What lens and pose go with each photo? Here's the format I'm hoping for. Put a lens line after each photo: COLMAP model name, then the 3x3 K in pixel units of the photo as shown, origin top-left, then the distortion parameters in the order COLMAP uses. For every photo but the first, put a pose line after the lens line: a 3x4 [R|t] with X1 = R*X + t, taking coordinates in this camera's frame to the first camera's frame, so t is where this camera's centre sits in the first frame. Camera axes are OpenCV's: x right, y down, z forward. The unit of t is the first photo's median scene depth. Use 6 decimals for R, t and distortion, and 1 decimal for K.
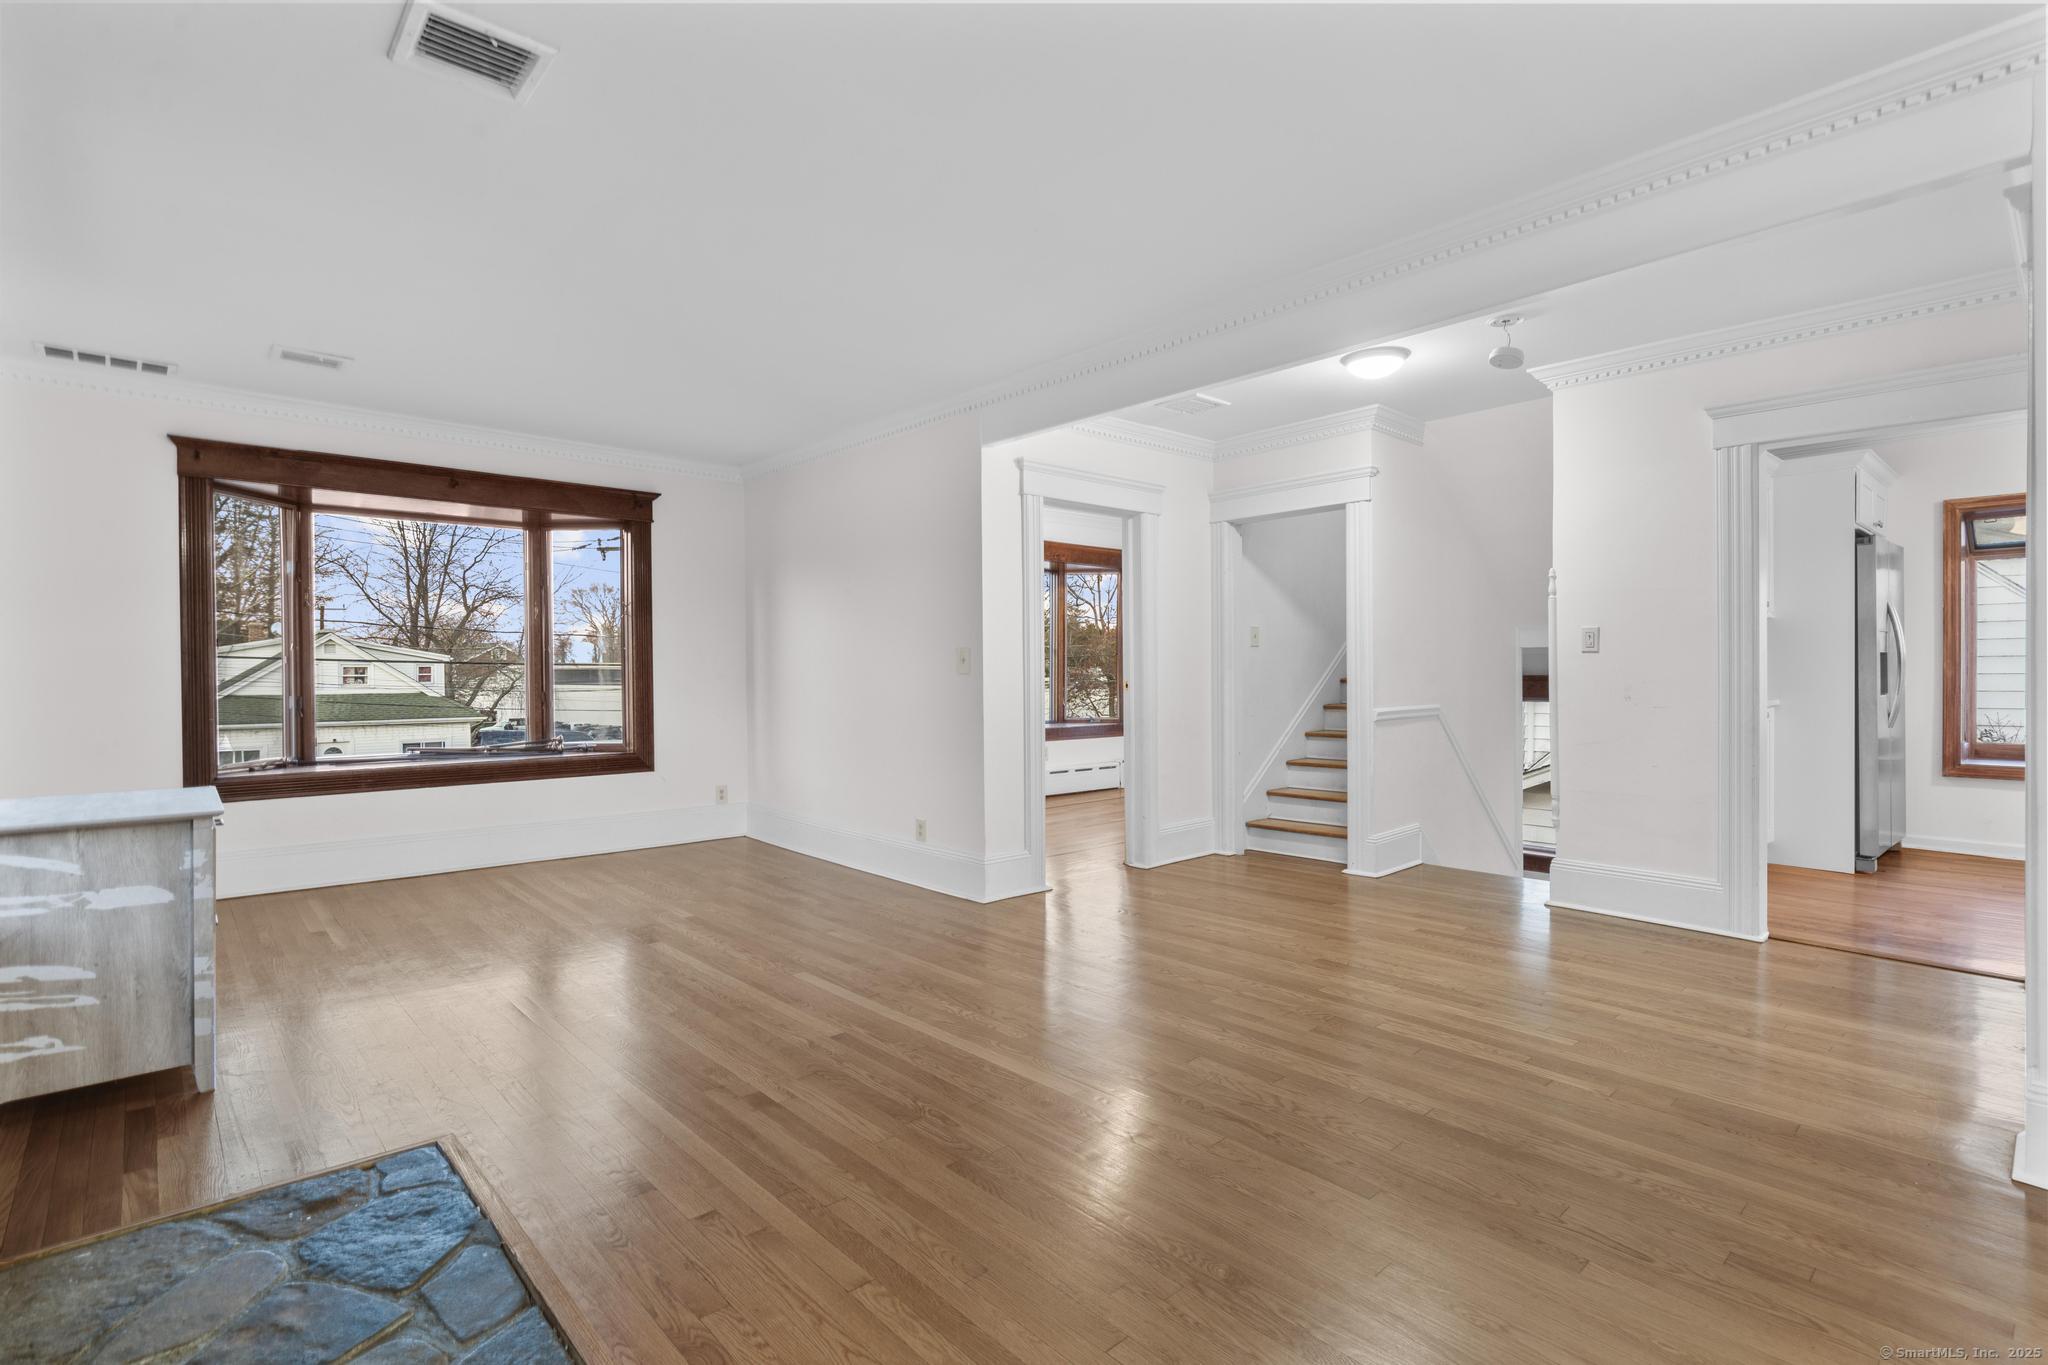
lens RADIAL K [[975.4, 0, 1022.5], [0, 975.4, 676.8], [0, 0, 1]] dist [0.001651, -0.001288]
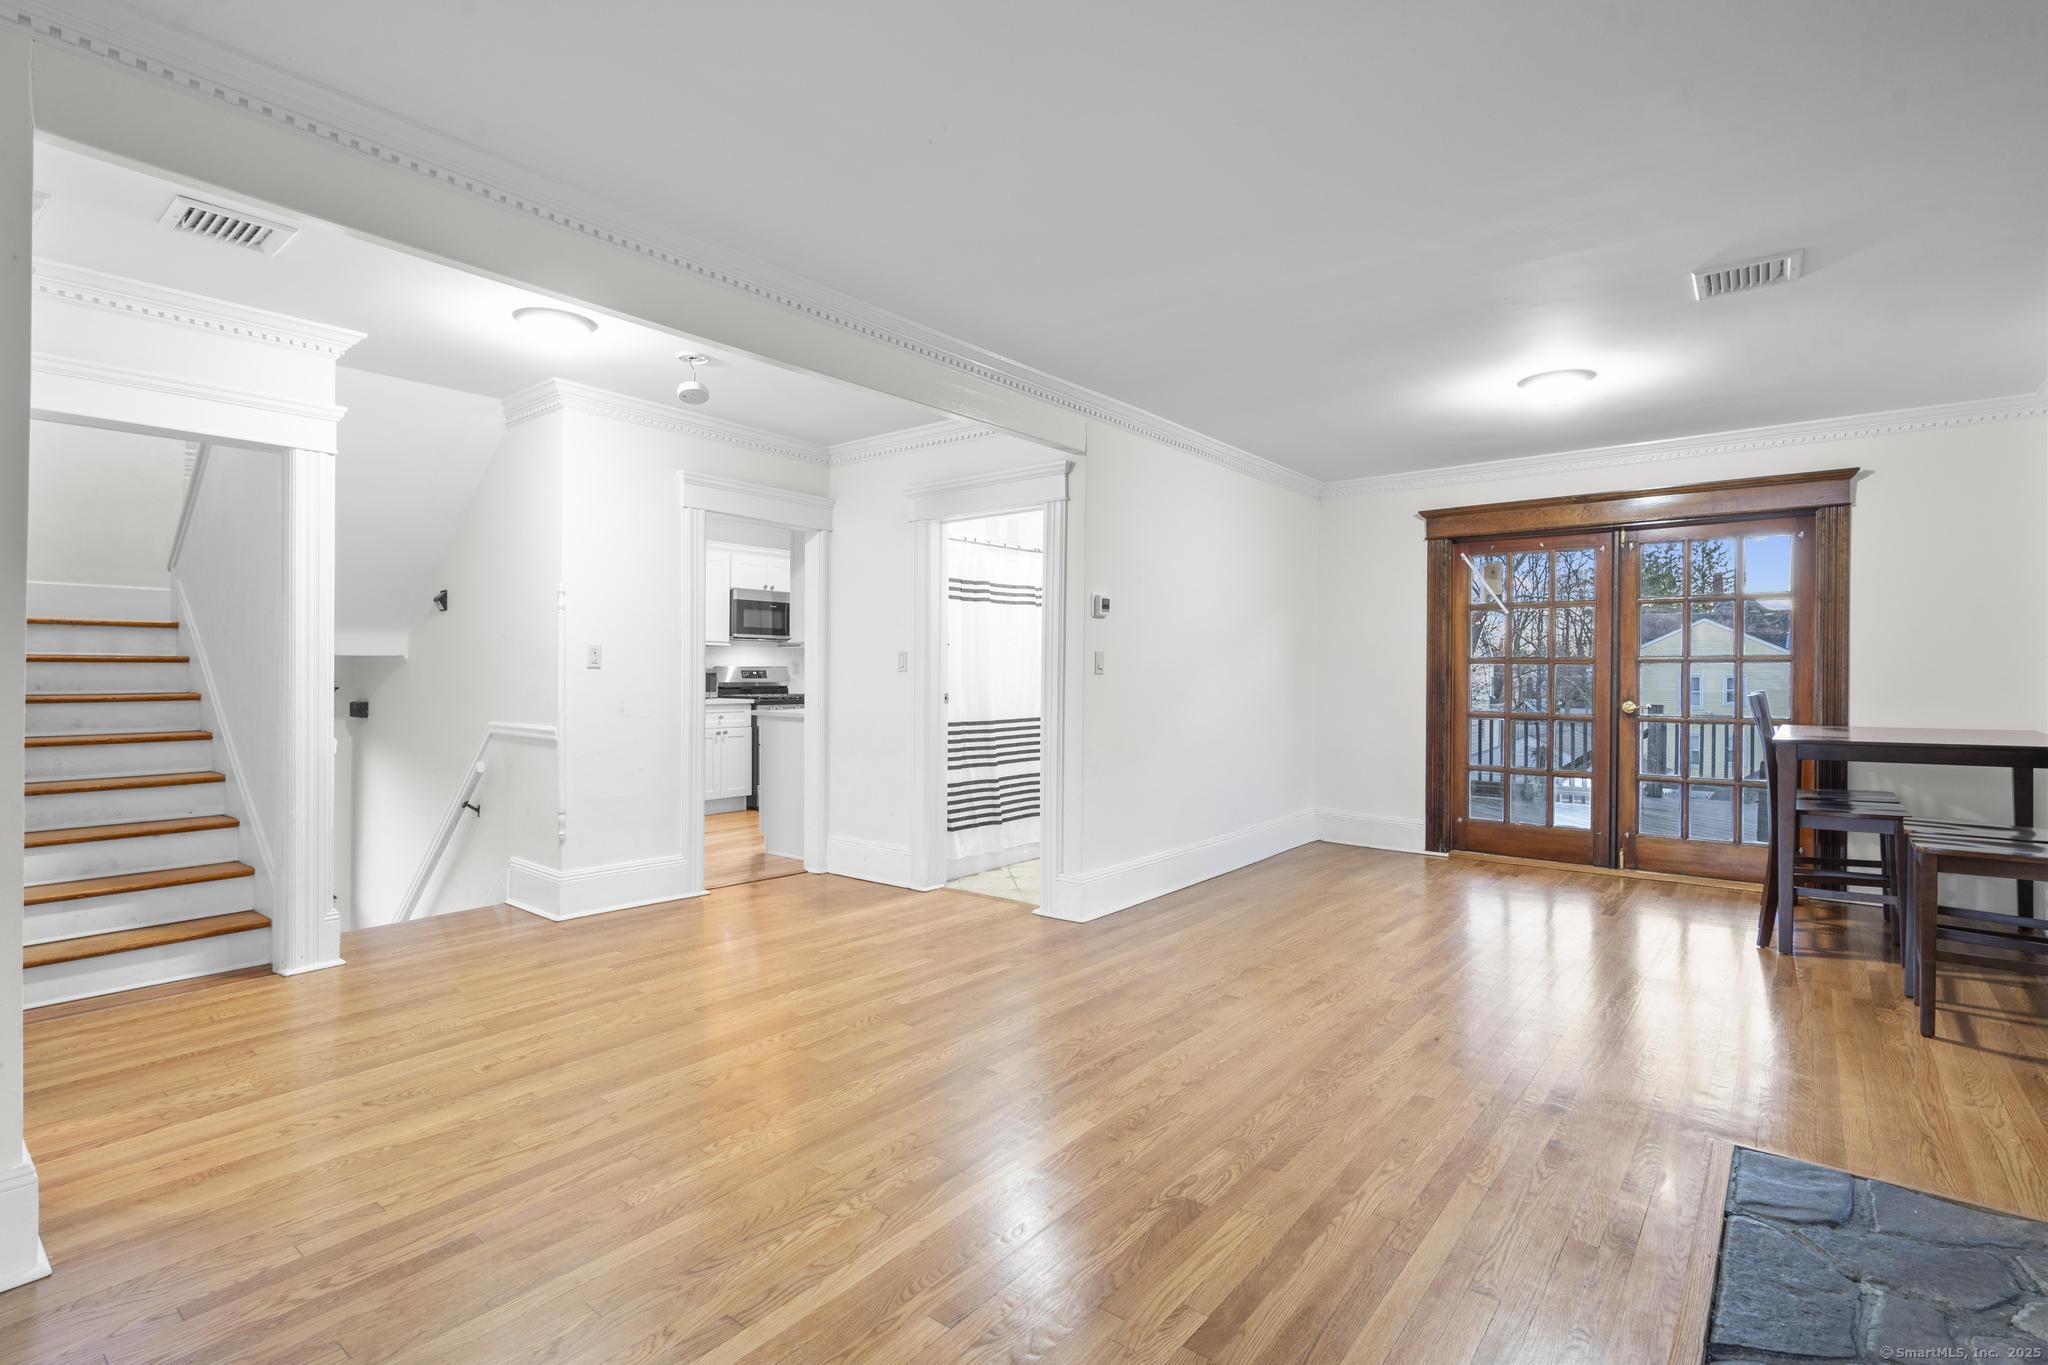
lens RADIAL K [[975.4, 0, 1012.5], [0, 975.4, 674.8], [0, 0, 1]] dist [0.001651, -0.001288]
pose [[-0.153454, 0.004700, 0.988145, -0.478833], [0.002051, 0.999988, -0.004438, -0.010861], [-0.988154, 0.001346, -0.153462, 0.646430]]
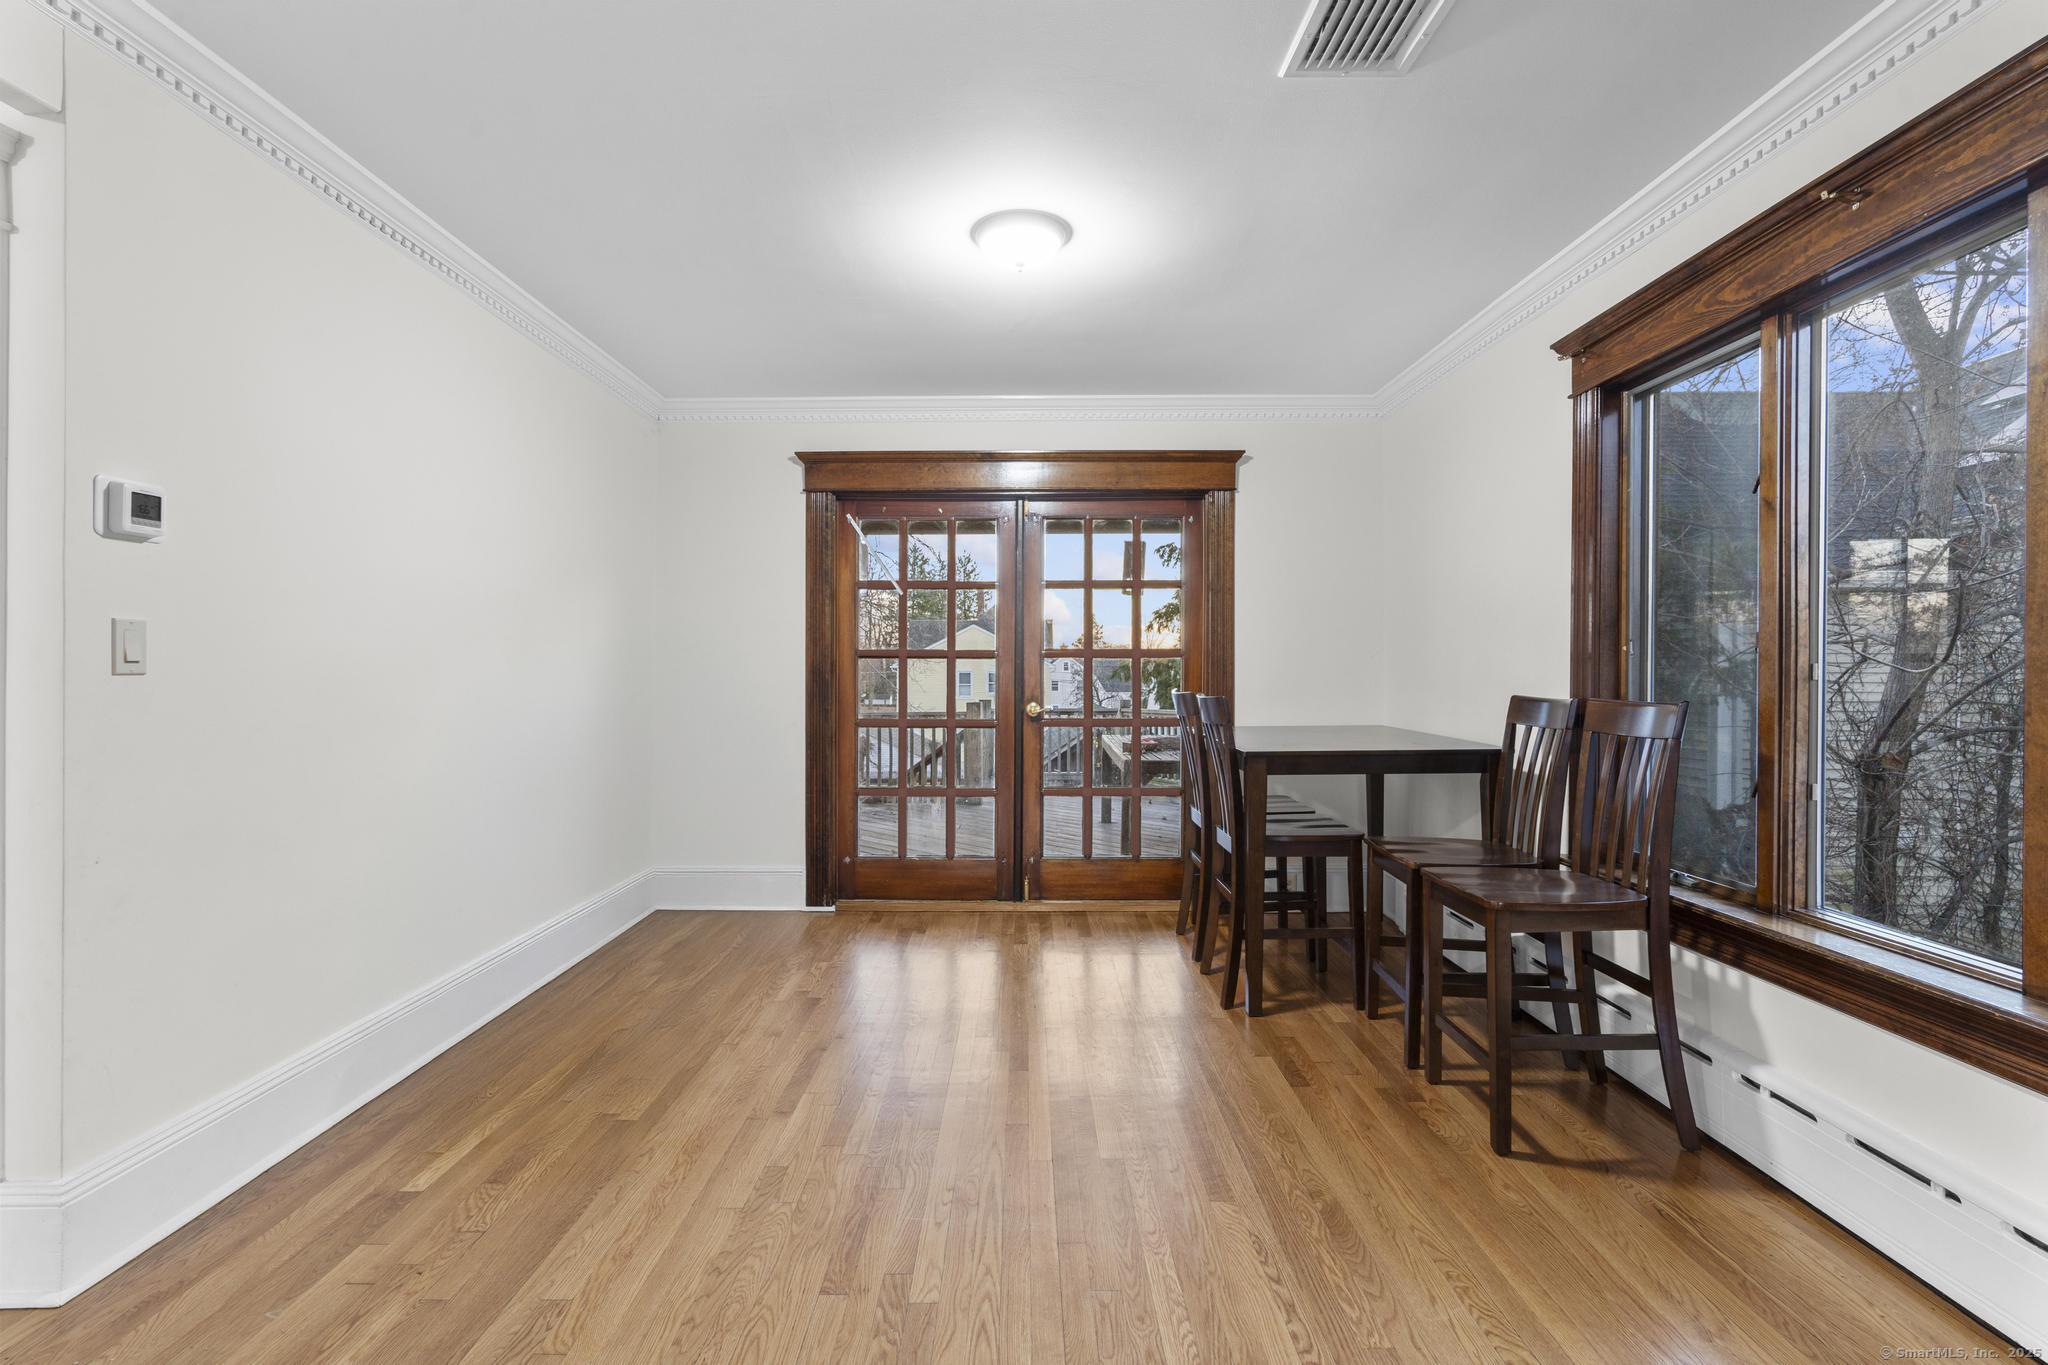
lens RADIAL K [[935.1, 0, 1015.8], [0, 935.1, 677.0], [0, 0, 1]] dist [-0.003361, 0.002375]
pose [[-0.737222, 0.002622, 0.675645, -0.066067], [0.008186, 0.999954, 0.005052, -0.013585], [-0.675601, 0.009255, -0.737210, 0.449869]]
